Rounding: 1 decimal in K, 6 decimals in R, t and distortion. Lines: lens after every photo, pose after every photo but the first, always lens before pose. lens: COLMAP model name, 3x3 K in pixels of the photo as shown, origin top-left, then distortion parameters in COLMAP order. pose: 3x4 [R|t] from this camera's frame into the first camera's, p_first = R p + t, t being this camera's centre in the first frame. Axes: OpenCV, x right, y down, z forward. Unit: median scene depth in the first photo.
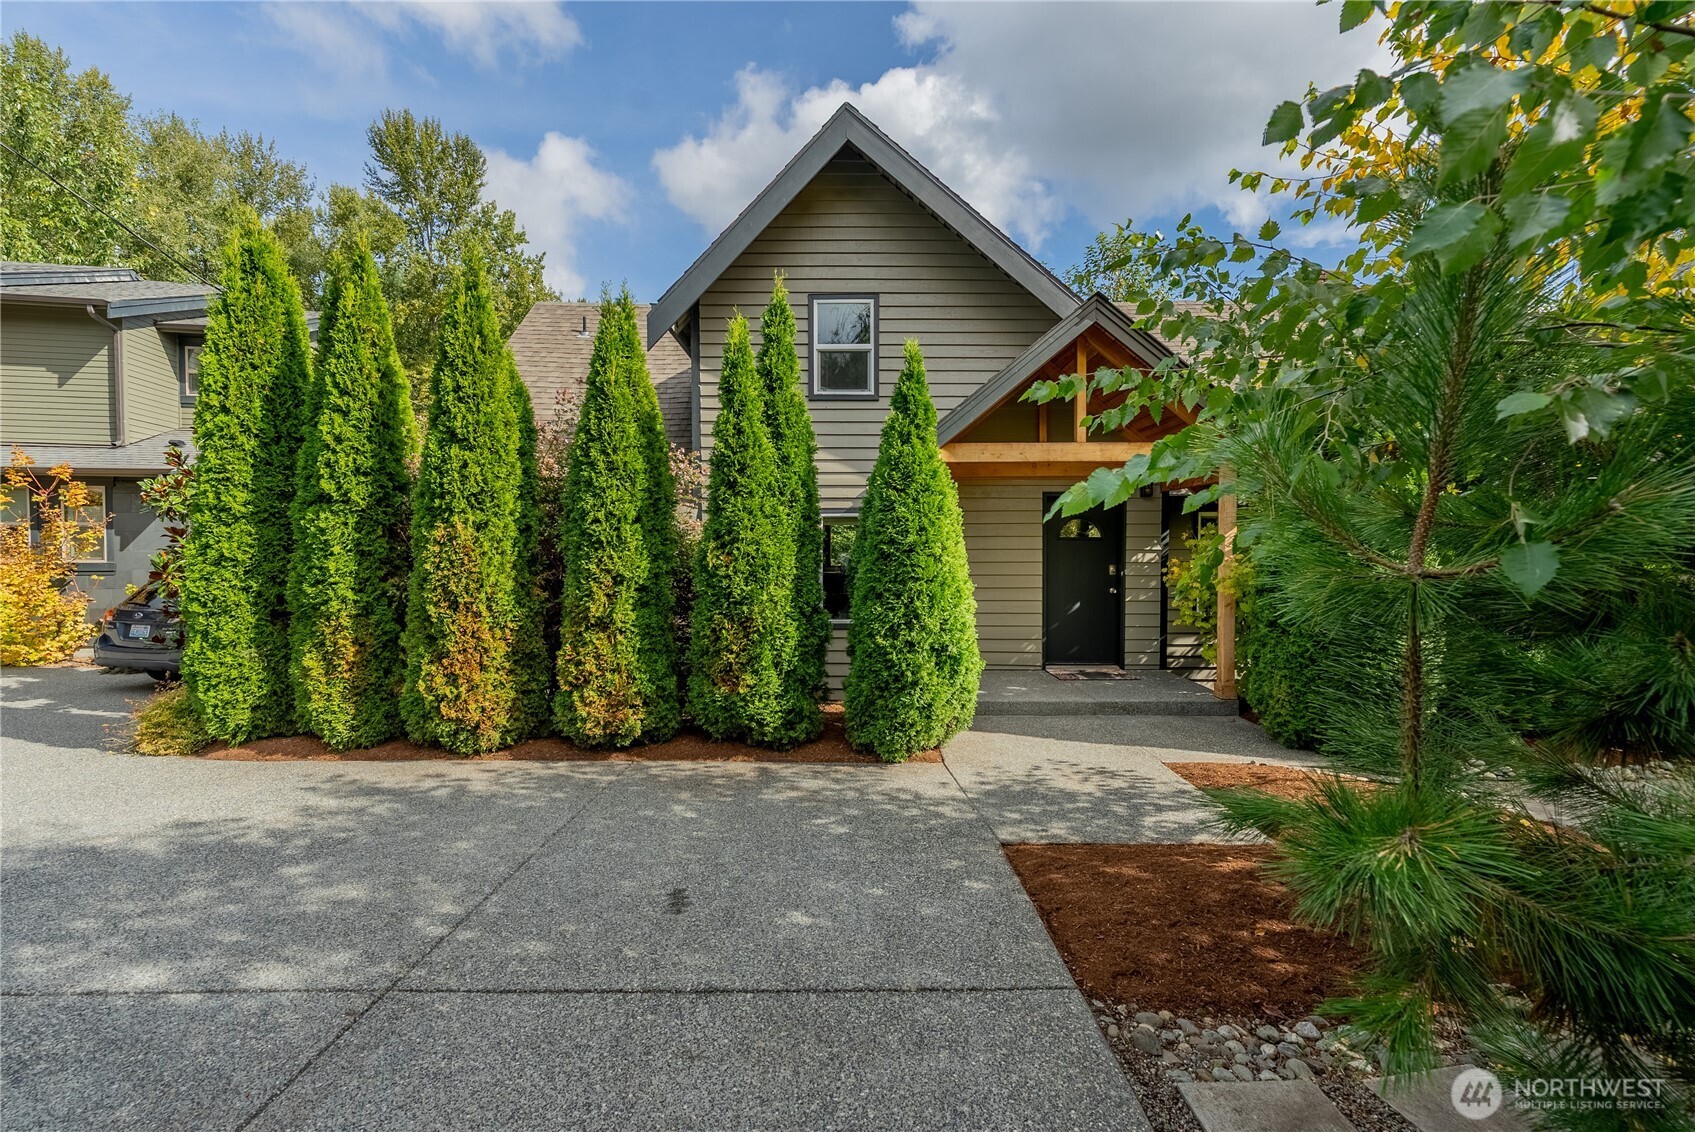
lens RADIAL K [[698.6, 0, 837.9], [0, 698.6, 576.7], [0, 0, 1]] dist [0.000006, -0.001001]
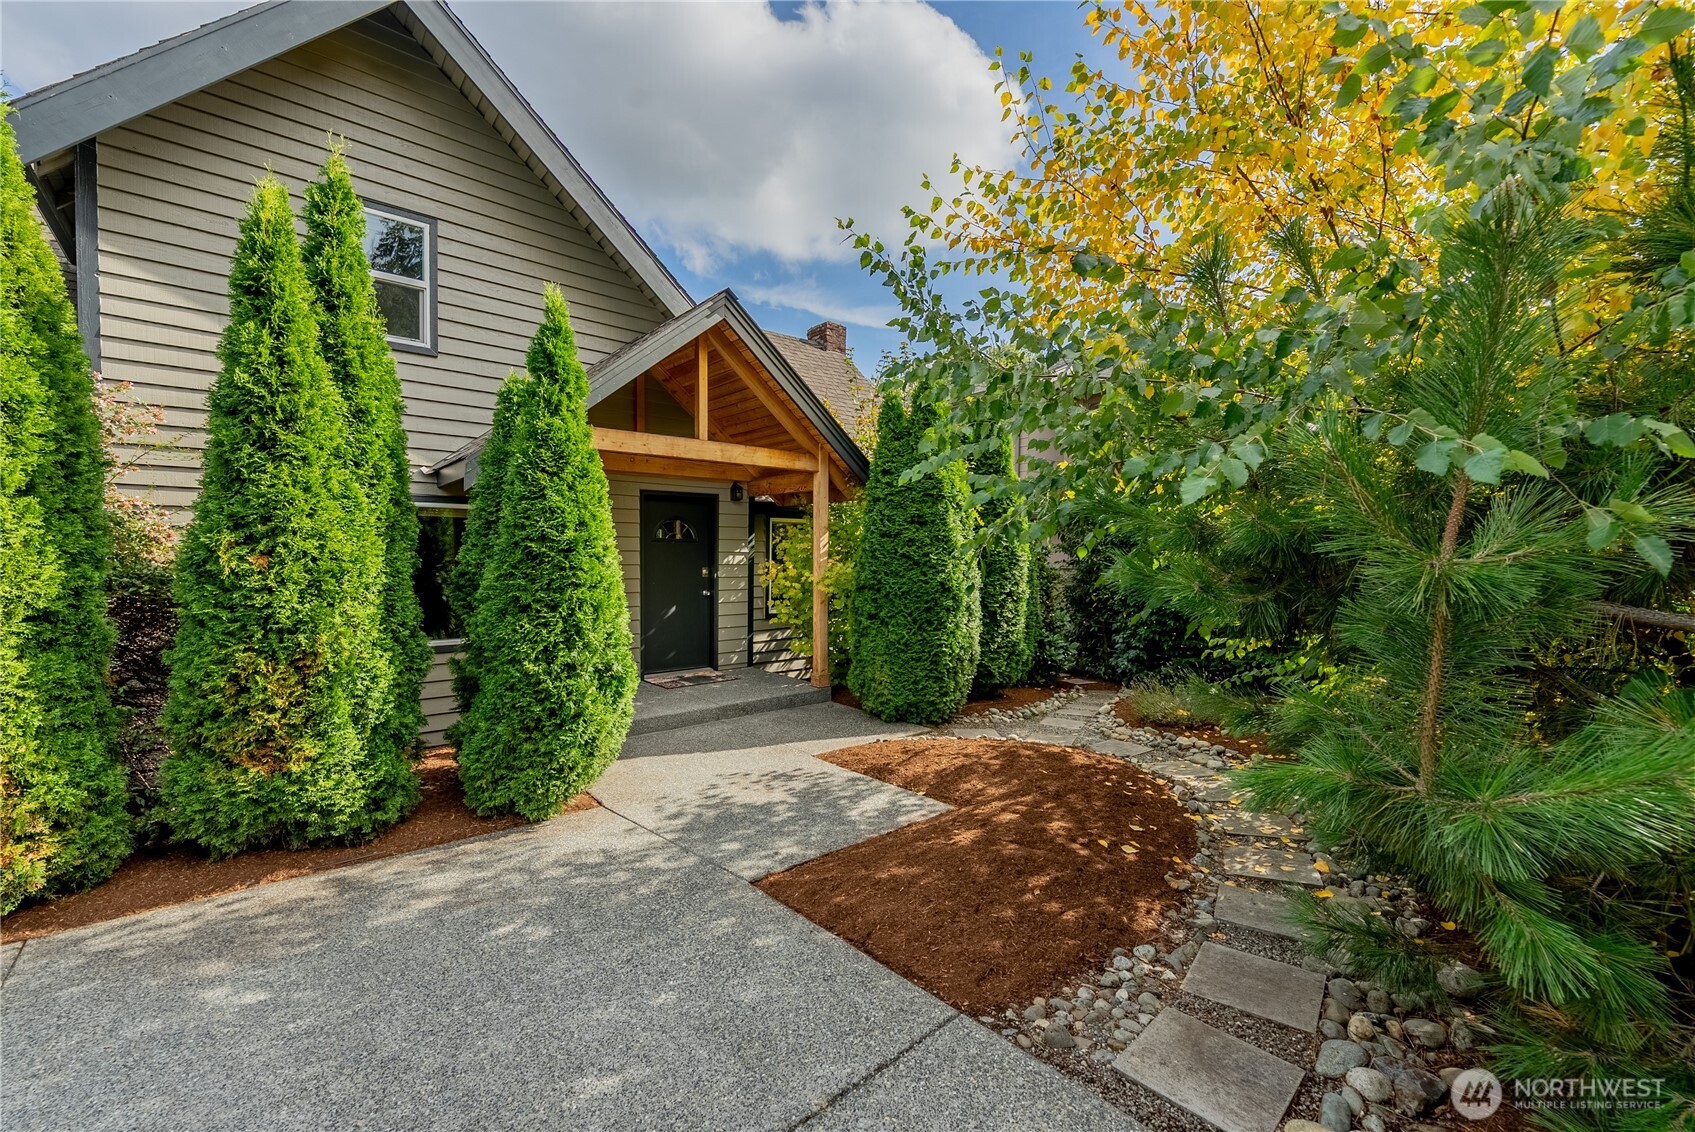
lens RADIAL K [[698.6, 0, 847.3], [0, 698.6, 573.6], [0, 0, 1]] dist [0.000006, -0.001001]
pose [[0.743677, -0.015048, 0.668370, -0.184679], [0.022104, 0.999753, -0.002086, -0.001398], [-0.668174, 0.016325, 0.743826, 0.185685]]
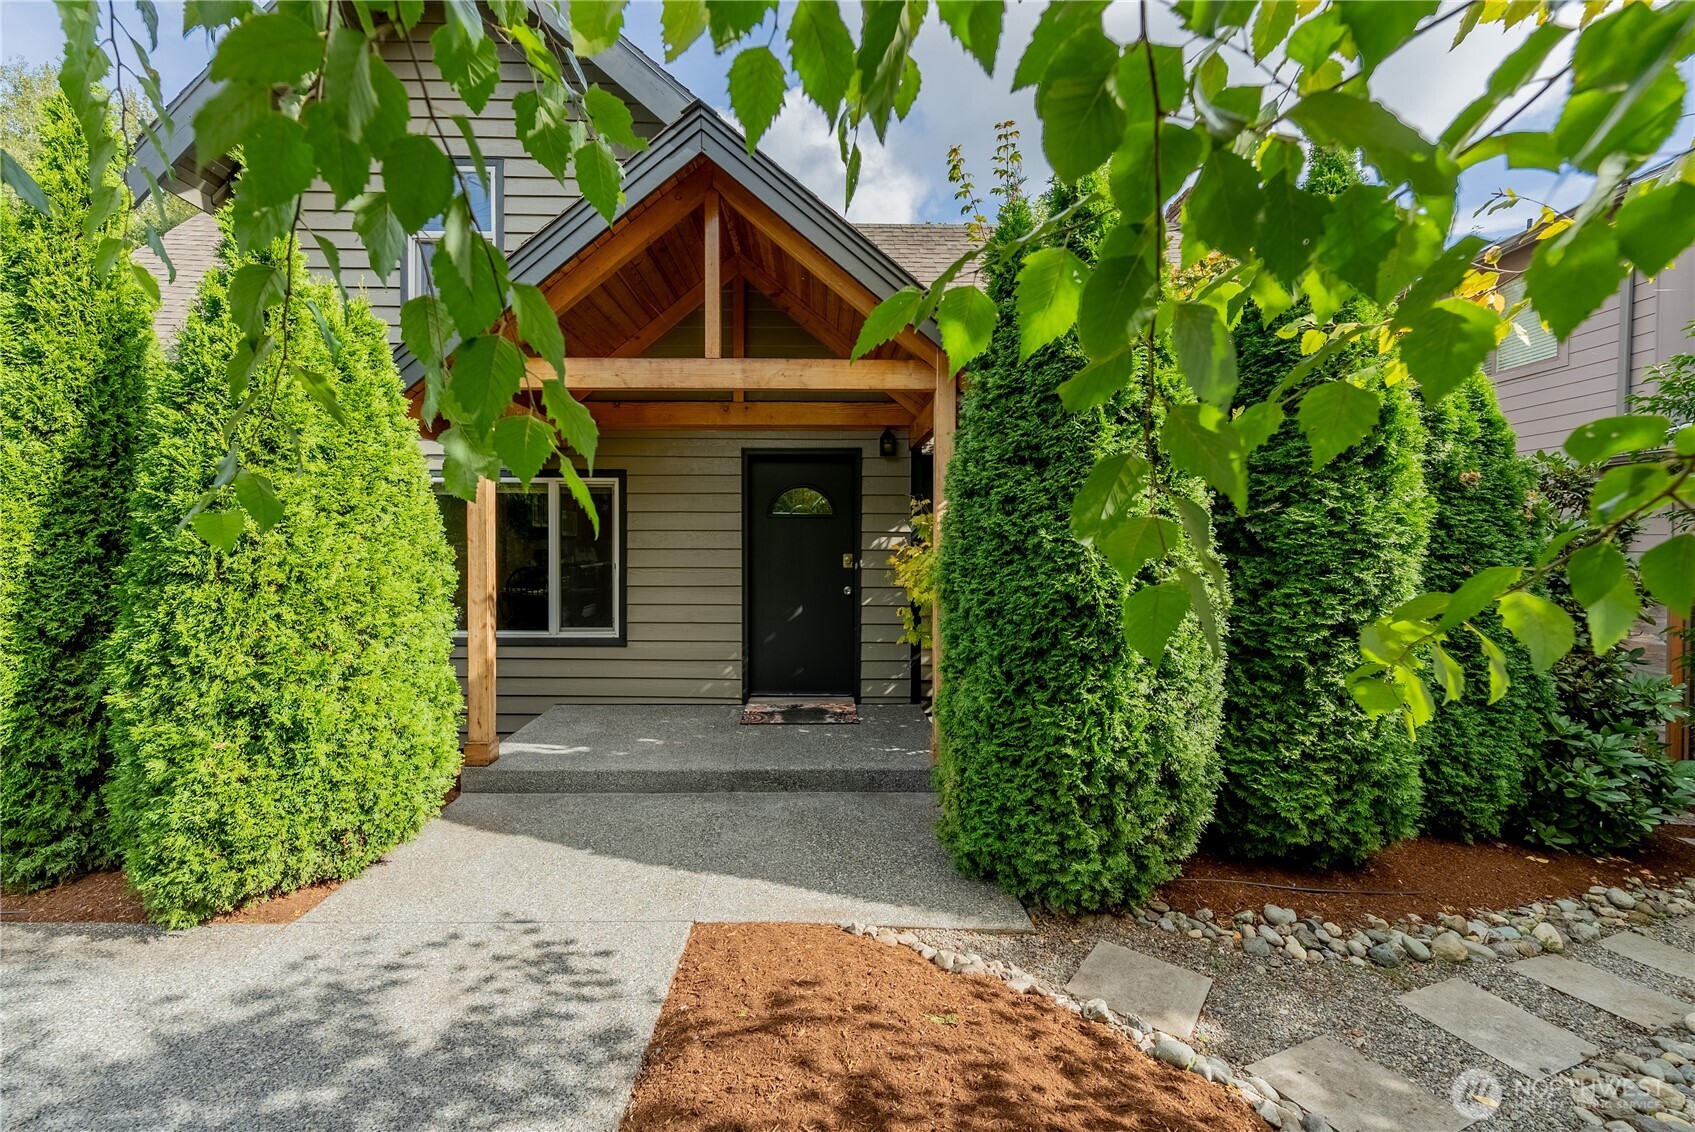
lens RADIAL K [[698.6, 0, 837.2], [0, 698.6, 553.1], [0, 0, 1]] dist [0.000006, -0.001001]
pose [[0.999528, 0.005031, 0.030290, 0.544906], [-0.004415, 0.999783, -0.020375, -0.004467], [-0.030386, 0.020232, 0.999333, 0.453262]]
